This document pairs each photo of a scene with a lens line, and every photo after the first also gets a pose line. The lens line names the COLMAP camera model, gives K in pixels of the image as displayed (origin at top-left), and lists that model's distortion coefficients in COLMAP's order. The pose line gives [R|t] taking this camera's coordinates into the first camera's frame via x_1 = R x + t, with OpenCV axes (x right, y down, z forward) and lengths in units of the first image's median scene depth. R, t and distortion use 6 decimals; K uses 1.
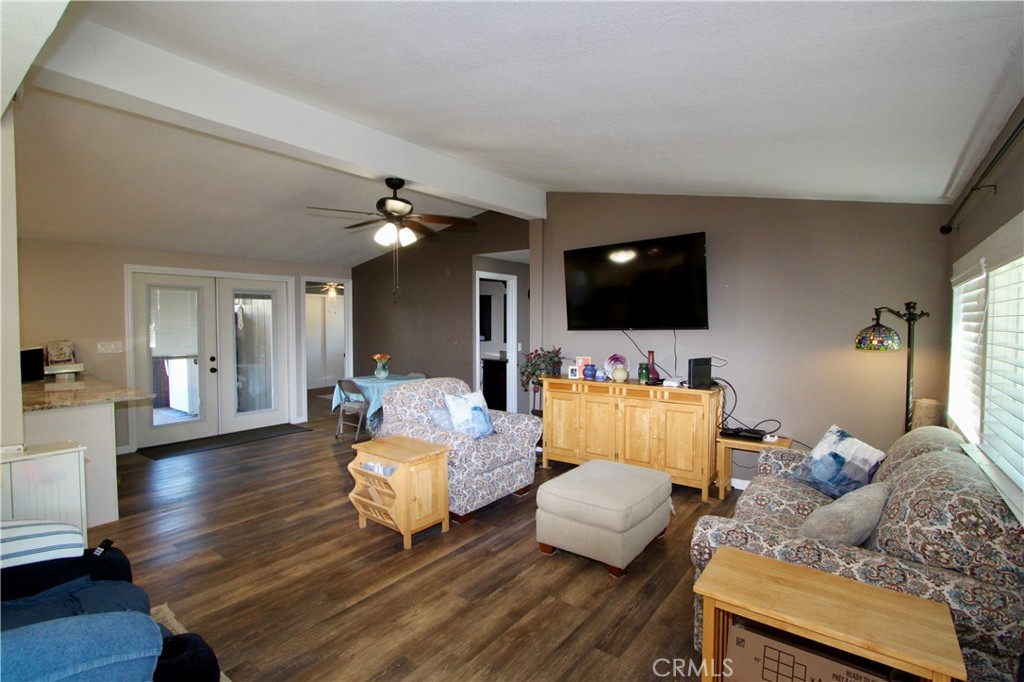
lens RADIAL K [[468.6, 0, 512.0], [0, 468.6, 341.0], [0, 0, 1]] dist [-0.000881, -0.000083]
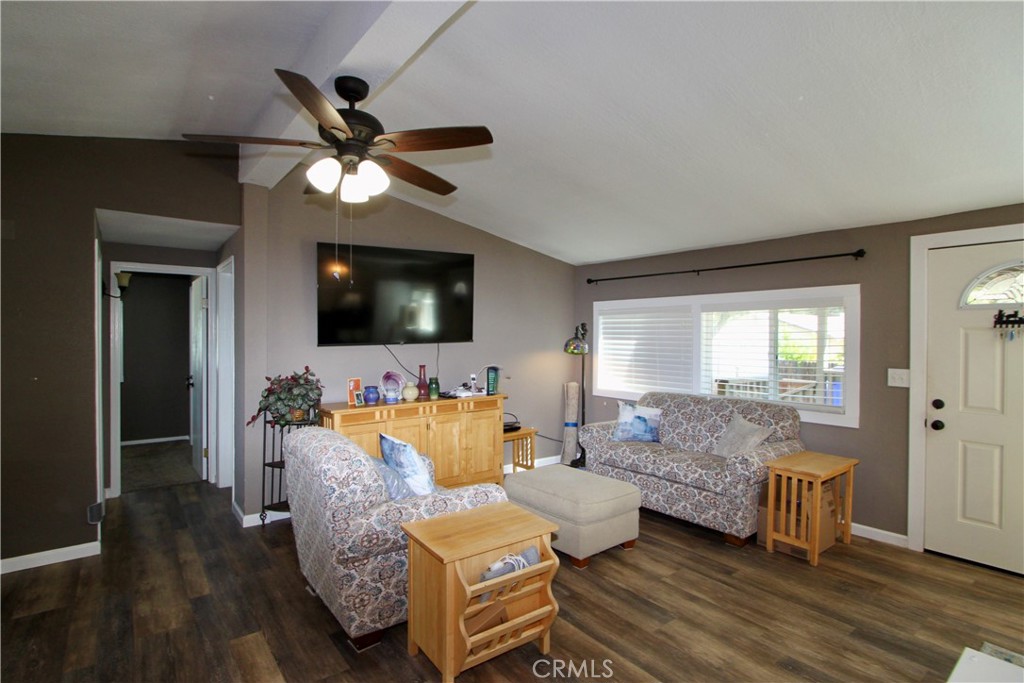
lens RADIAL K [[482.1, 0, 512.0], [0, 482.1, 341.5], [0, 0, 1]] dist [-0.000461, 0.000099]
pose [[0.296838, -0.011910, 0.954854, -0.817549], [0.037392, 0.999300, 0.000840, -0.029428], [-0.954196, 0.035455, 0.297076, 0.711108]]
